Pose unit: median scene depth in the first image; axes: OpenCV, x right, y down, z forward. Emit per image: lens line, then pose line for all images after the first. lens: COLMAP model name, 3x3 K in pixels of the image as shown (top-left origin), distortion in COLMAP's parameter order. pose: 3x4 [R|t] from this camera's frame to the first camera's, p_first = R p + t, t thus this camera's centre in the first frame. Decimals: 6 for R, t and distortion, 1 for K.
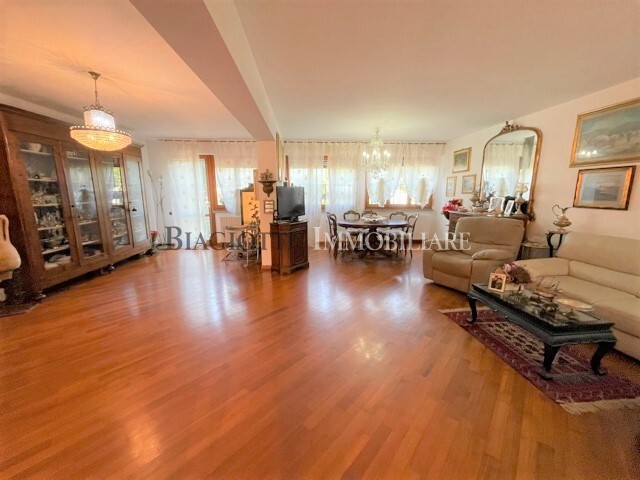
lens RADIAL K [[253.6, 0, 323.2], [0, 253.6, 238.4], [0, 0, 1]] dist [-0.003335, -0.000414]
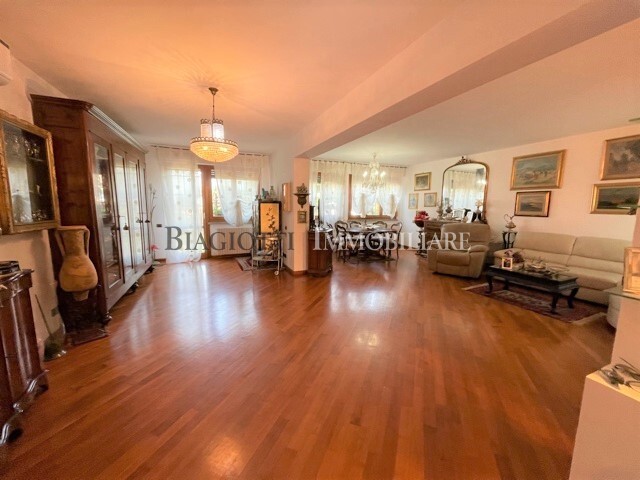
lens RADIAL K [[253.6, 0, 319.6], [0, 253.6, 238.4], [0, 0, 1]] dist [-0.003335, -0.000414]
pose [[0.945944, -0.031777, 0.322770, -0.479901], [0.047737, 0.997991, -0.041649, 0.016590], [-0.320799, 0.054806, 0.945560, -0.057896]]
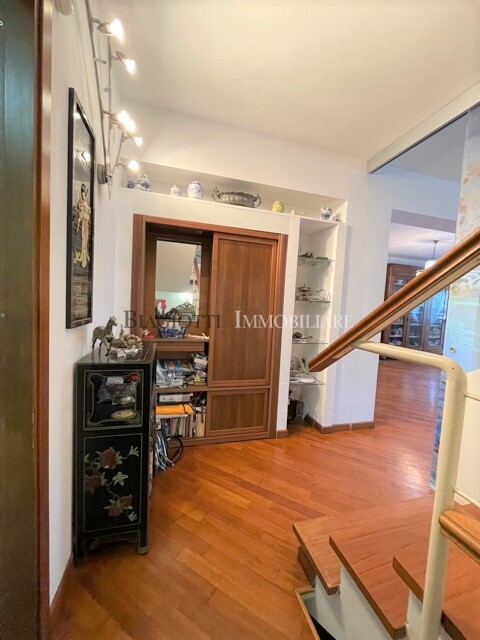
lens RADIAL K [[253.6, 0, 241.2], [0, 253.6, 321.8], [0, 0, 1]] dist [-0.003335, -0.000414]
pose [[0.196275, 0.069029, -0.978116, 0.384539], [-0.220707, 0.975032, 0.024523, 0.115109], [0.955387, 0.211064, 0.206609, -0.358654]]
